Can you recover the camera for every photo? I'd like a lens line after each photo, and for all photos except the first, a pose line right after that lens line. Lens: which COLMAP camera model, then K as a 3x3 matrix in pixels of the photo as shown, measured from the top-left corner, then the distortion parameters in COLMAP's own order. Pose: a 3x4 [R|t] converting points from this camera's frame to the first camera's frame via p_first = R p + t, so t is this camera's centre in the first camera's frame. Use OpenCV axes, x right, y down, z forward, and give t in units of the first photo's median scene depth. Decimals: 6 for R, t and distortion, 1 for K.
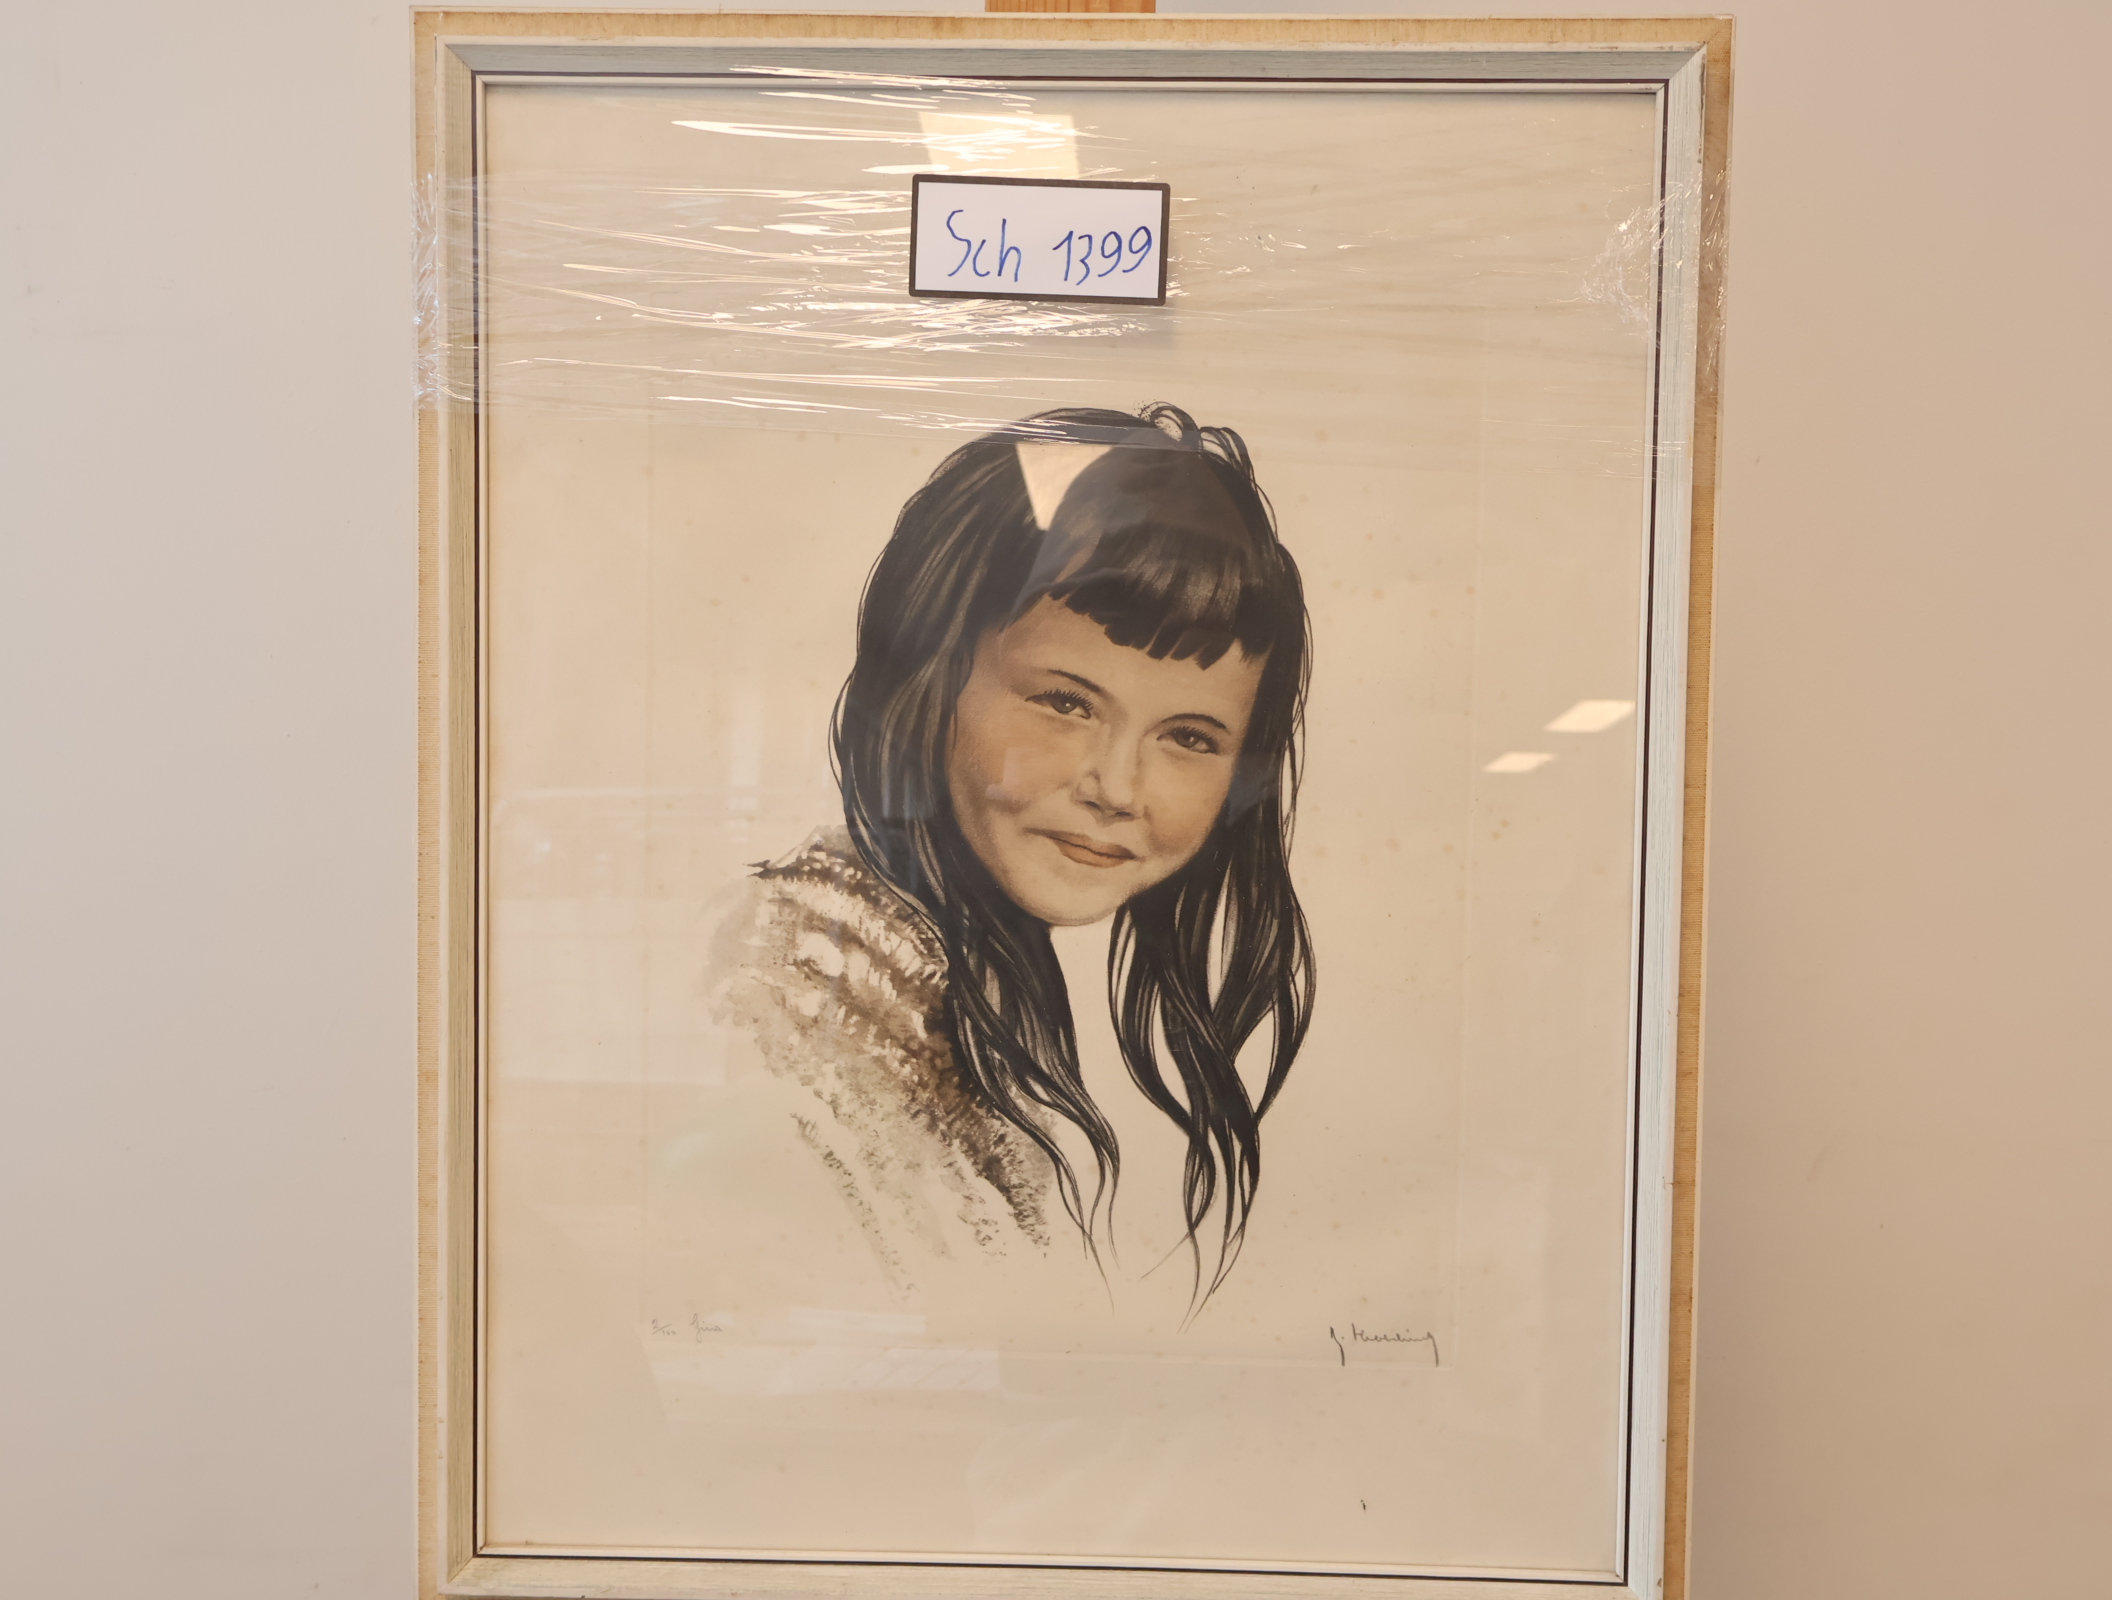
lens RADIAL K [[2332.4, 0, 1039.0], [0, 2332.4, 809.7], [0, 0, 1]] dist [0.024769, 0.000000]
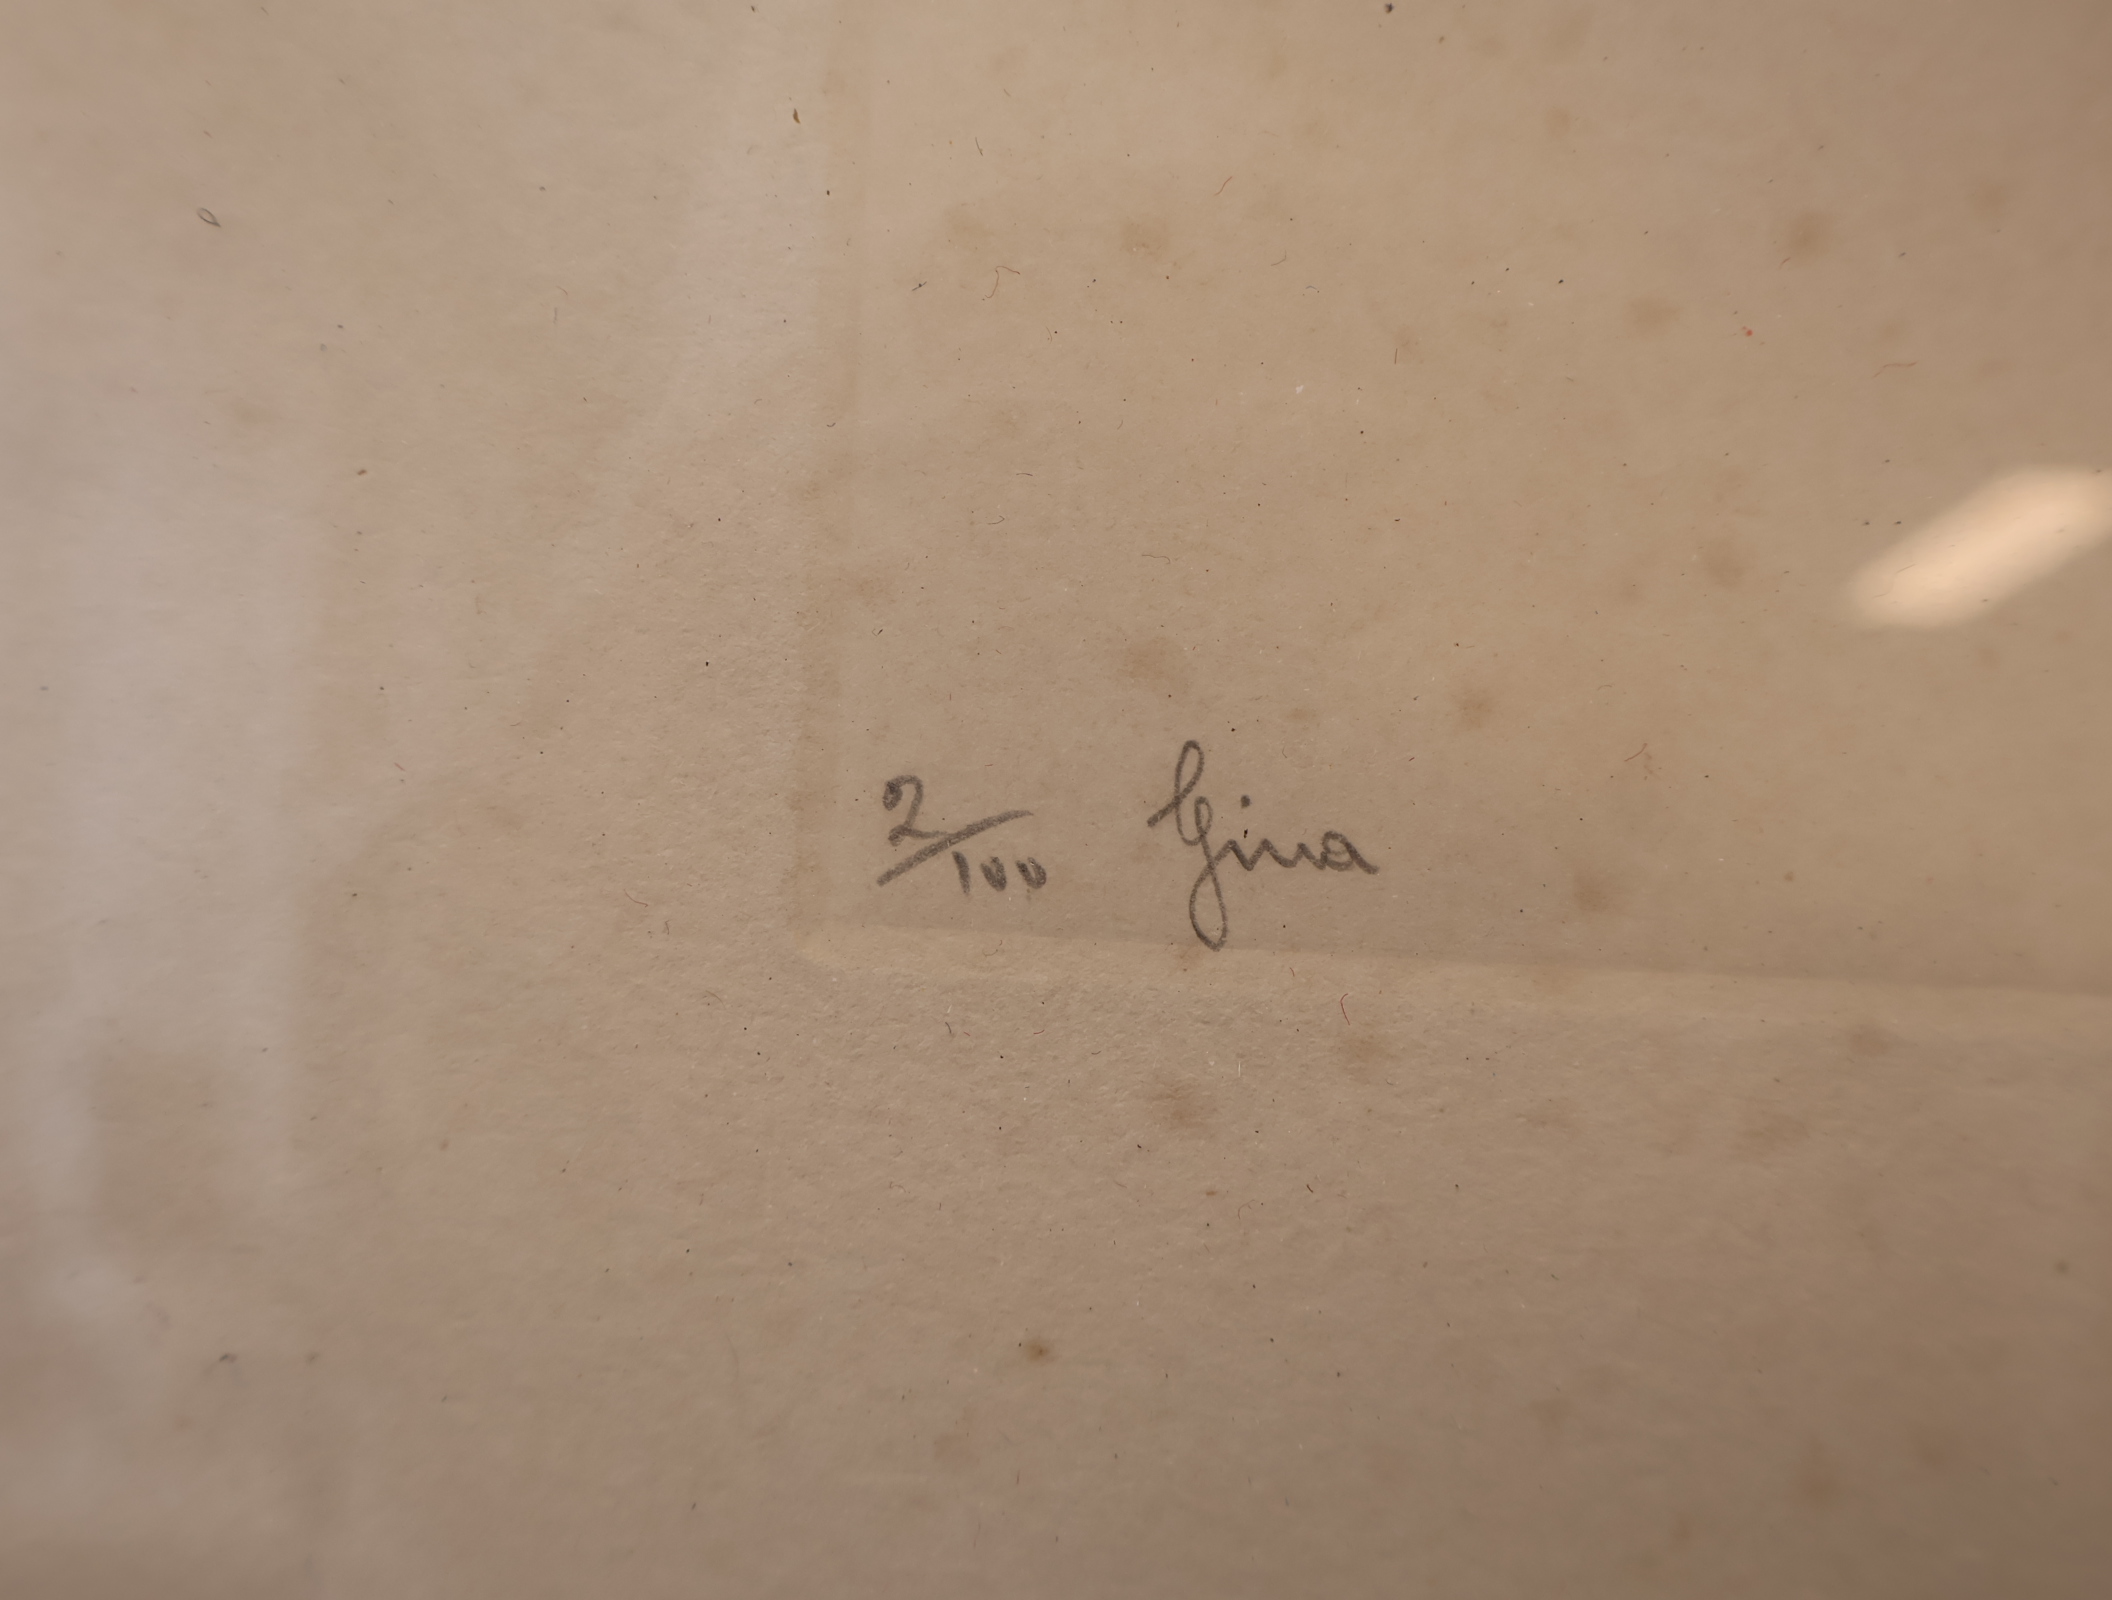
lens RADIAL K [[2332.4, 0, 1056.1], [0, 2332.4, 800.4], [0, 0, 1]] dist [0.024769, 0.000000]
pose [[0.998787, 0.034416, 0.035218, -0.161897], [-0.031730, 0.996740, -0.074182, 0.232628], [-0.037656, 0.072974, 0.996623, 0.867001]]
